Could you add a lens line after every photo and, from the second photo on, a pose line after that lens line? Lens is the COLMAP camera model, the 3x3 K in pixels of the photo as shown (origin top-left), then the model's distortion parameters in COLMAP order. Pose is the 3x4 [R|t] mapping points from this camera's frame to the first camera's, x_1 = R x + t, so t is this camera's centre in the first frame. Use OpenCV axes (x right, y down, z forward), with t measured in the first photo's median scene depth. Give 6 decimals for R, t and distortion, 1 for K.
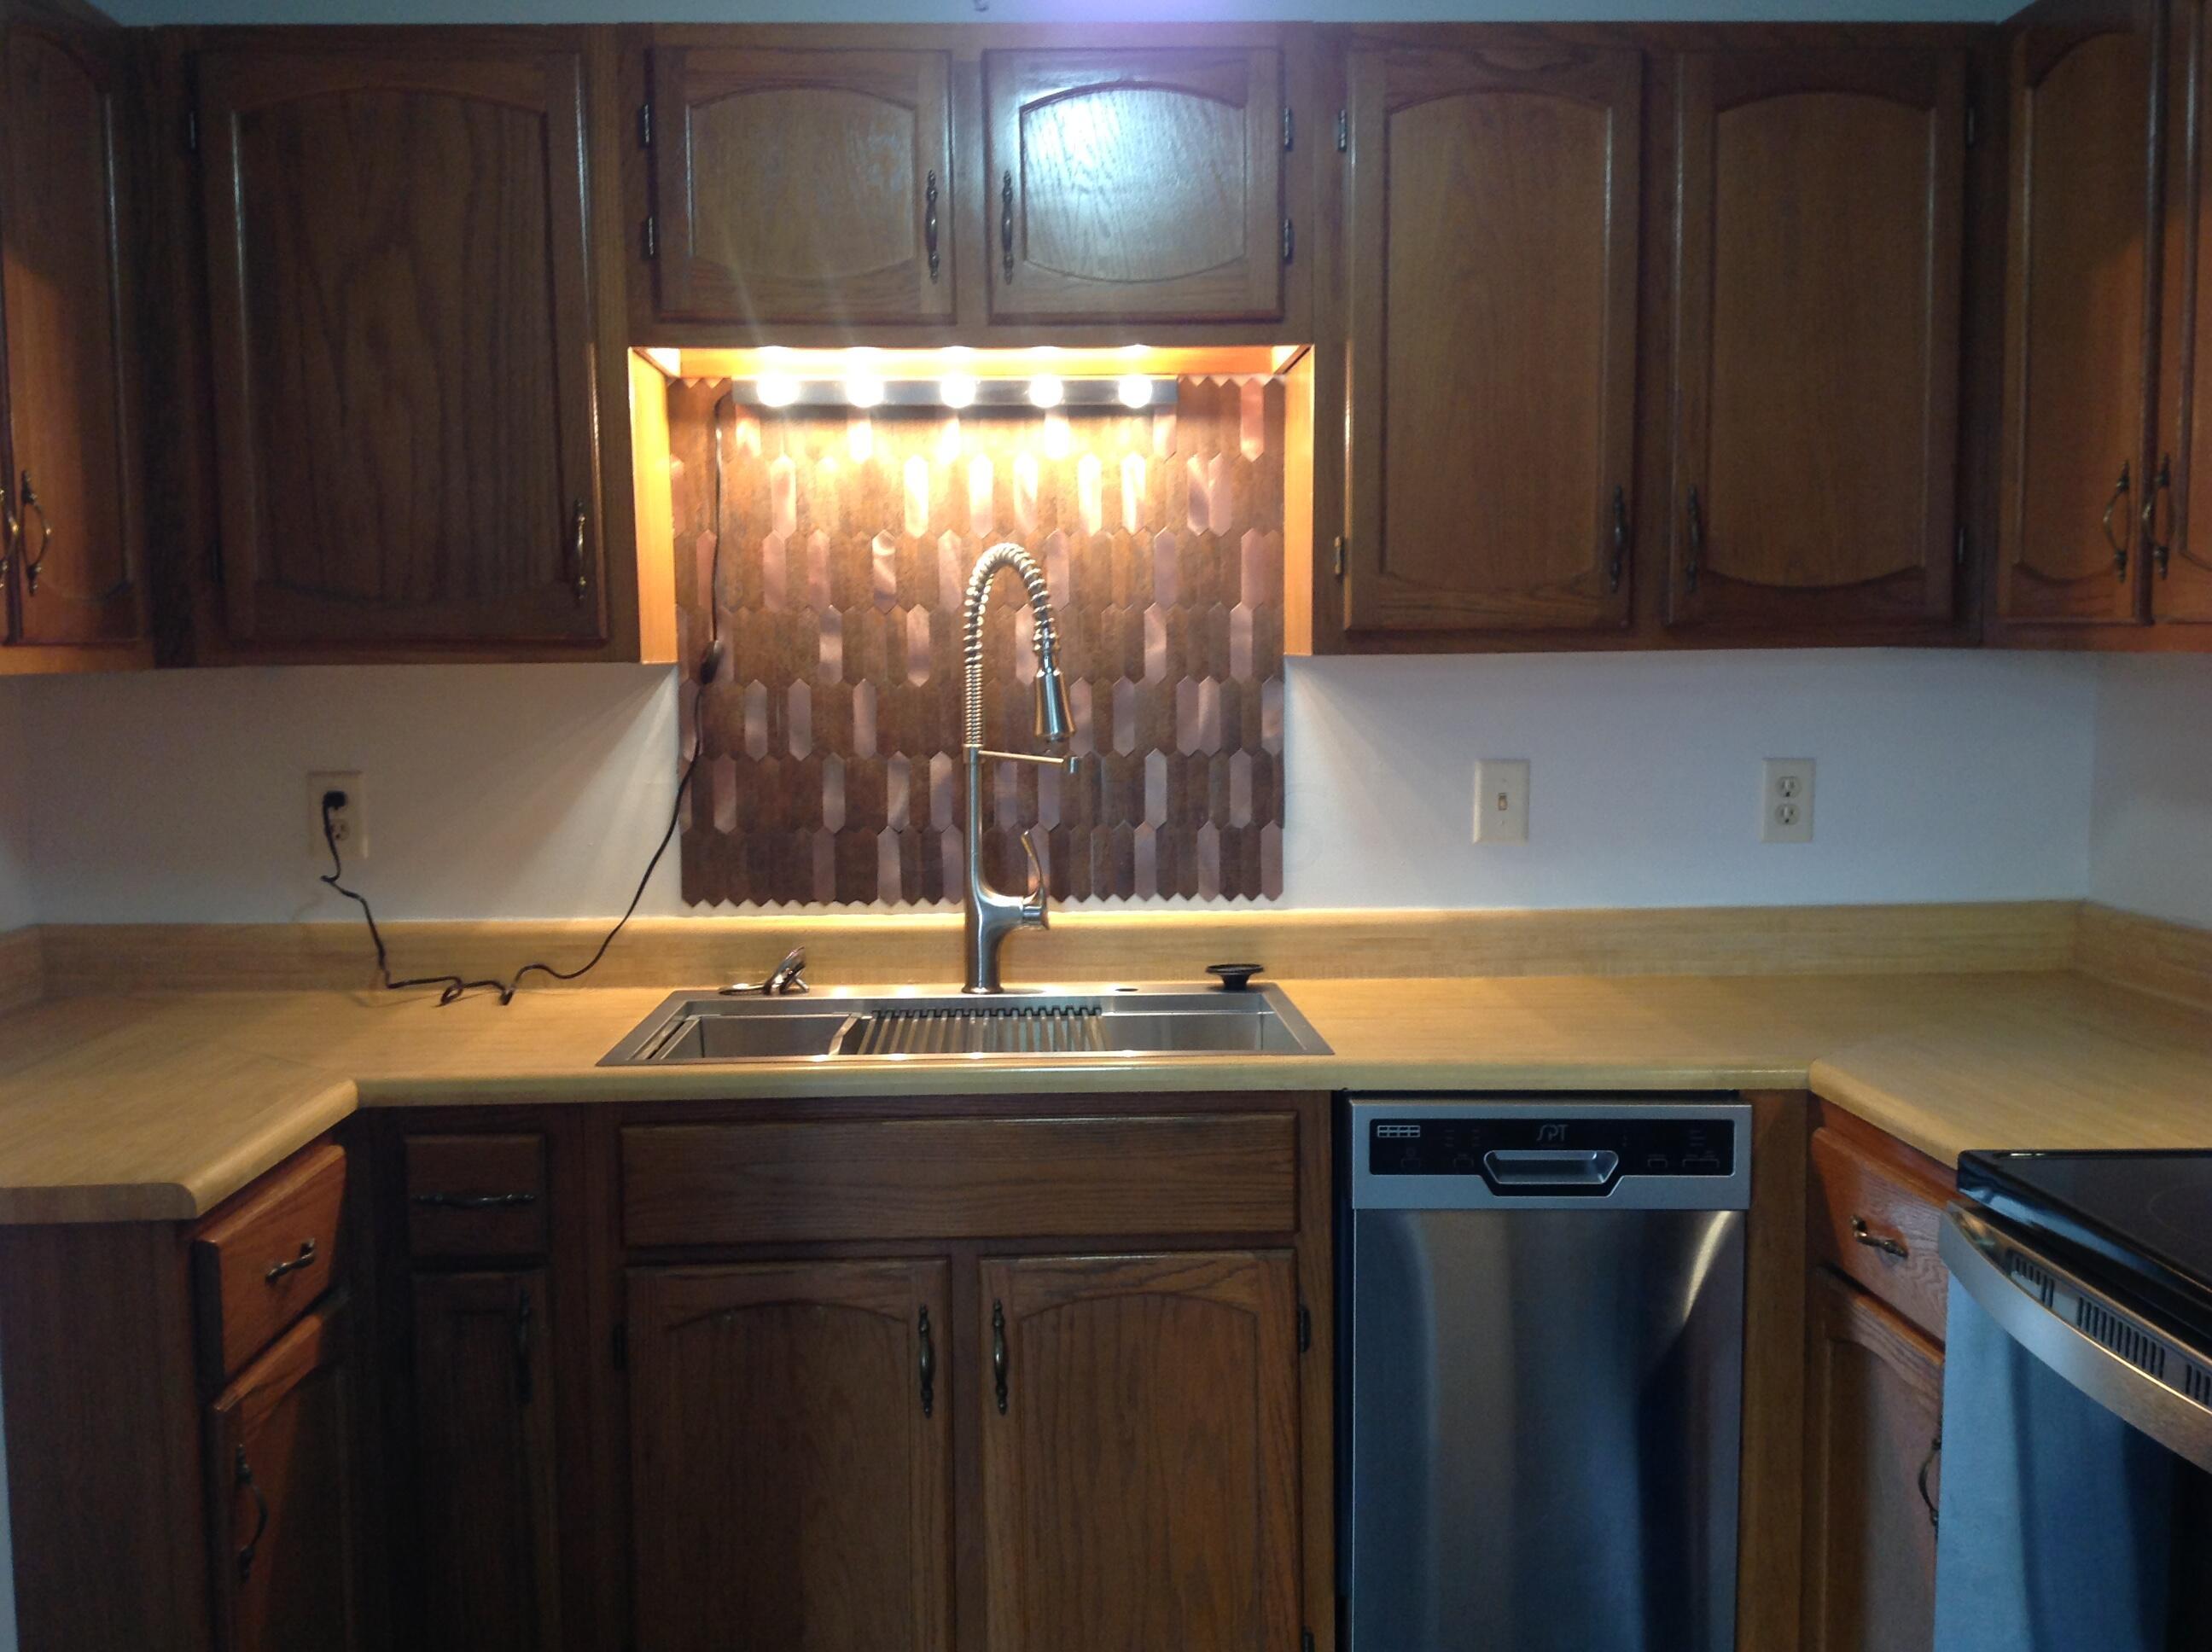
lens RADIAL K [[2033.8, 0, 1165.0], [0, 2033.8, 835.6], [0, 0, 1]] dist [0.202232, -0.460353]
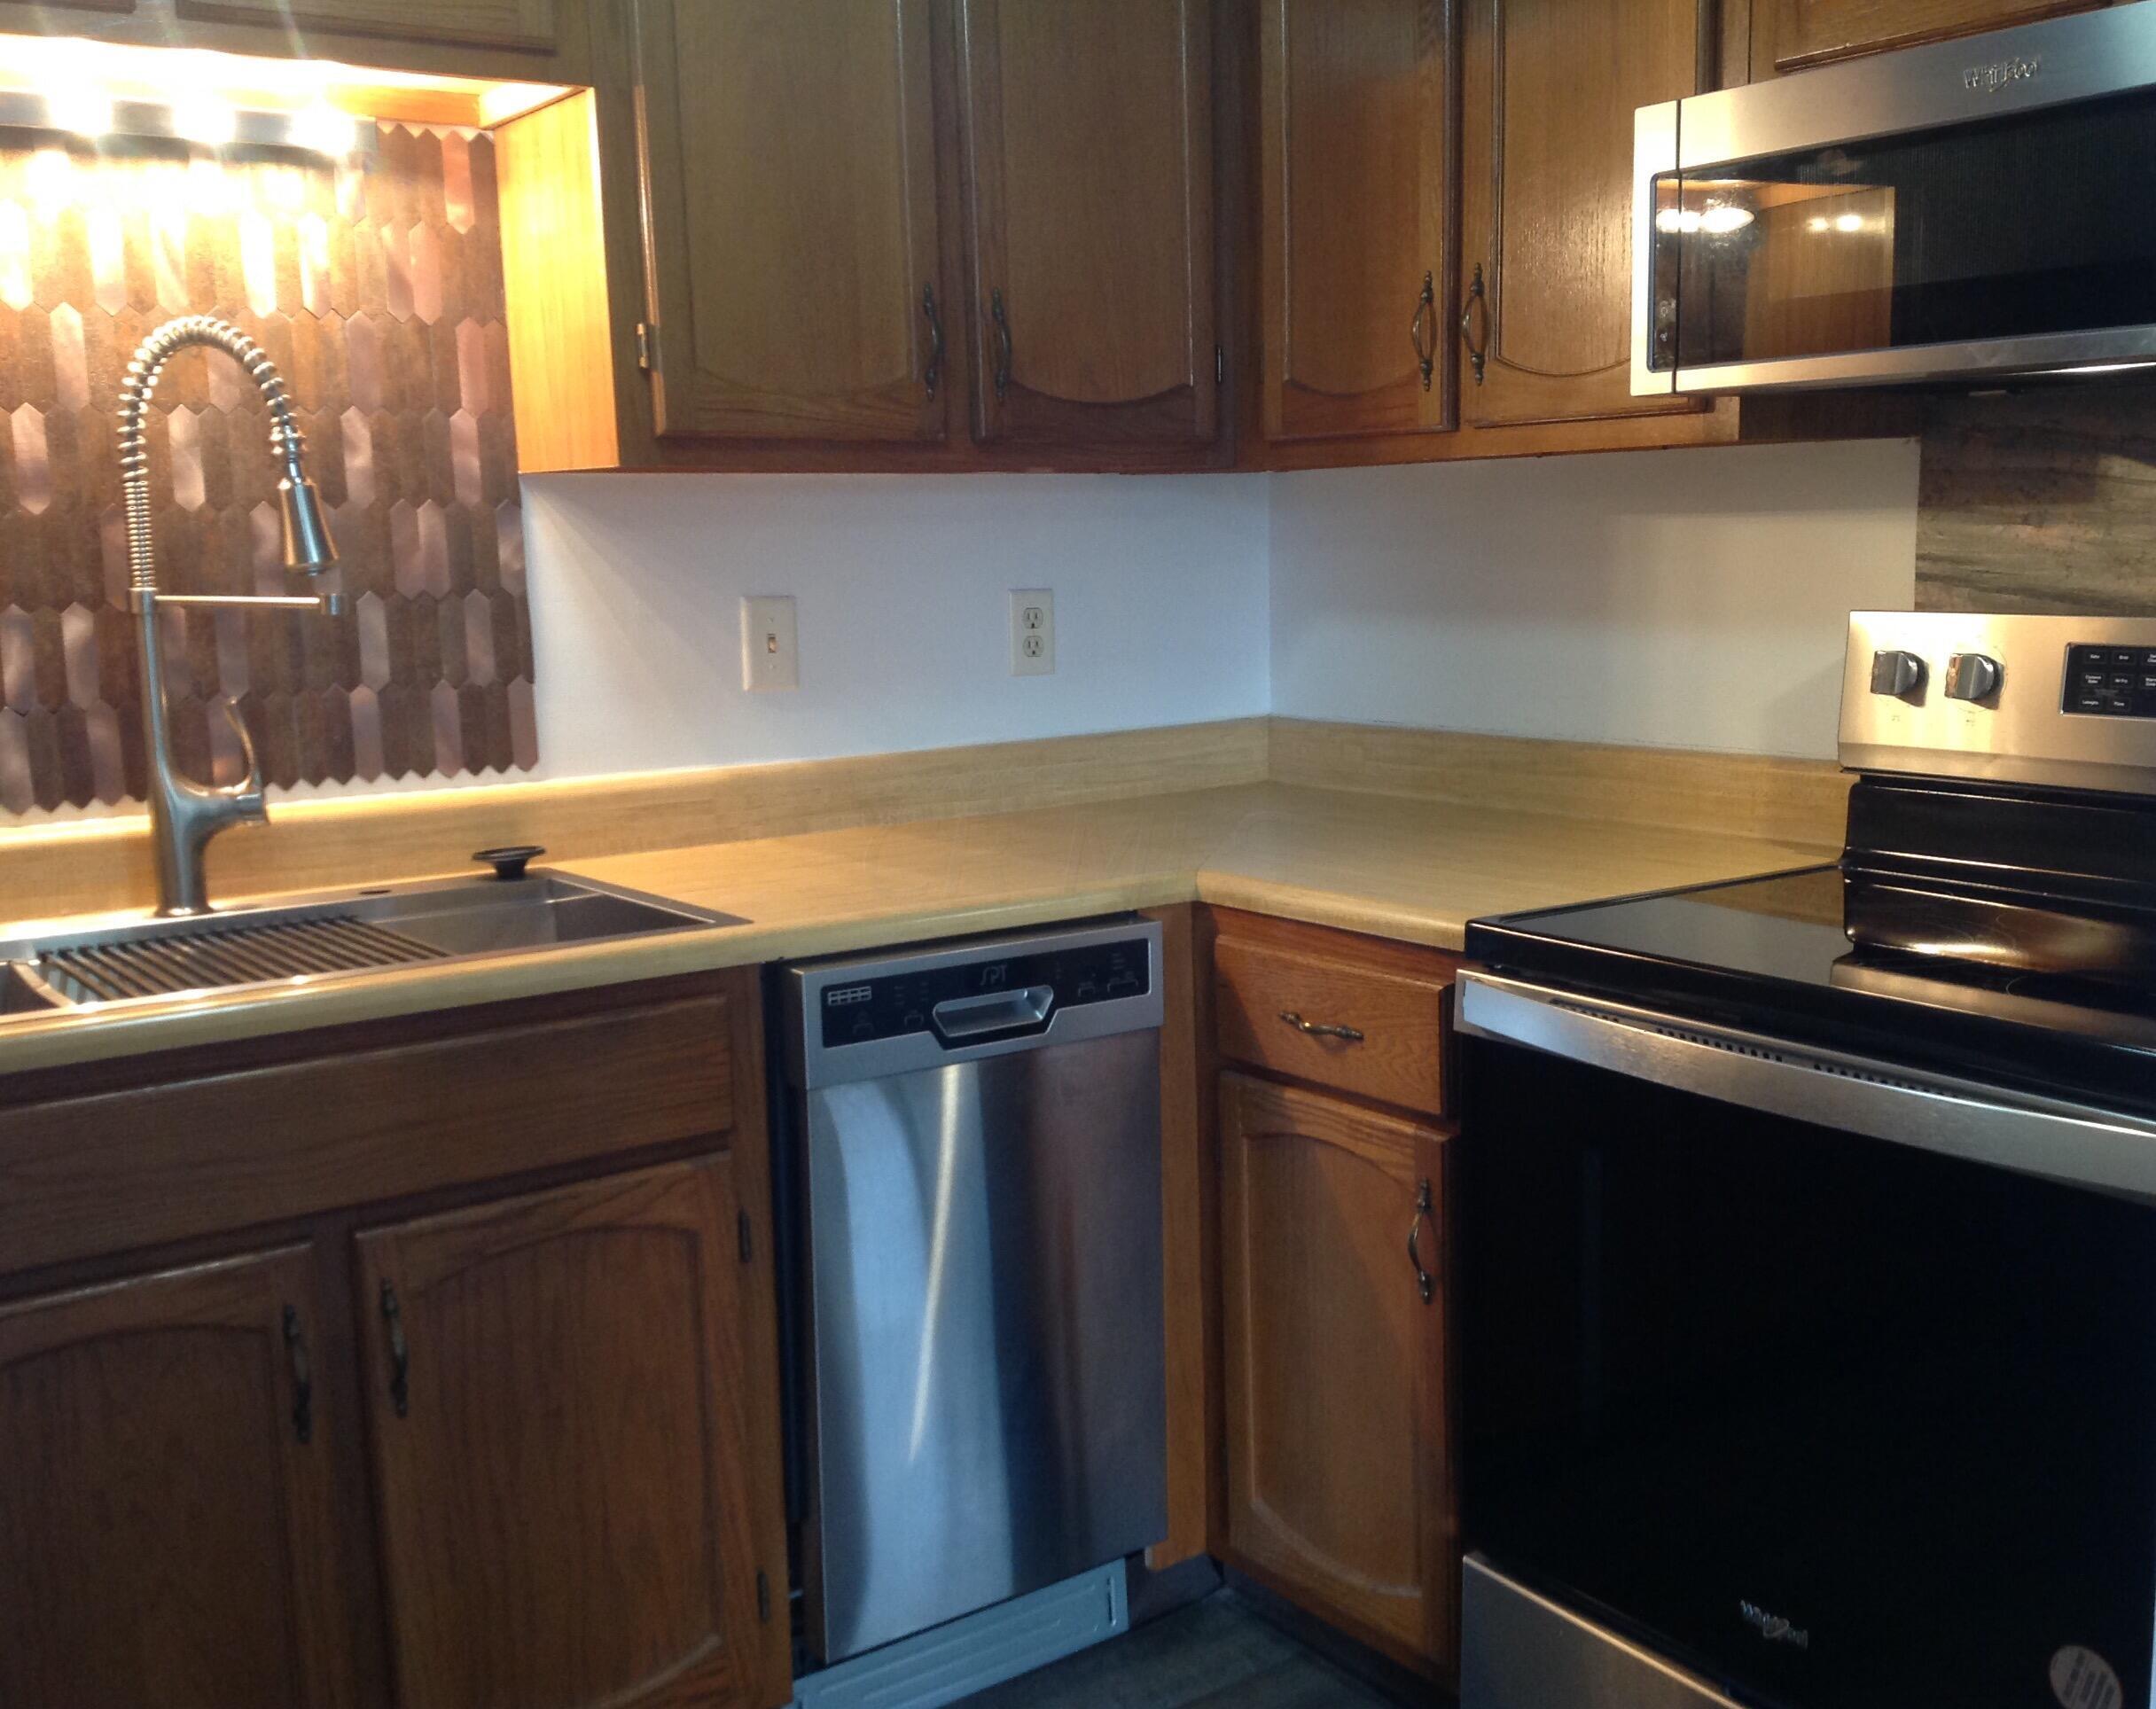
lens RADIAL K [[2107.3, 0, 1078.0], [0, 2107.3, 854.5], [0, 0, 1]] dist [0.187875, -0.437894]
pose [[0.836210, -0.093673, 0.540350, -0.241531], [0.067711, 0.995400, 0.067773, 0.022628], [-0.544213, -0.020085, 0.838707, 0.143626]]
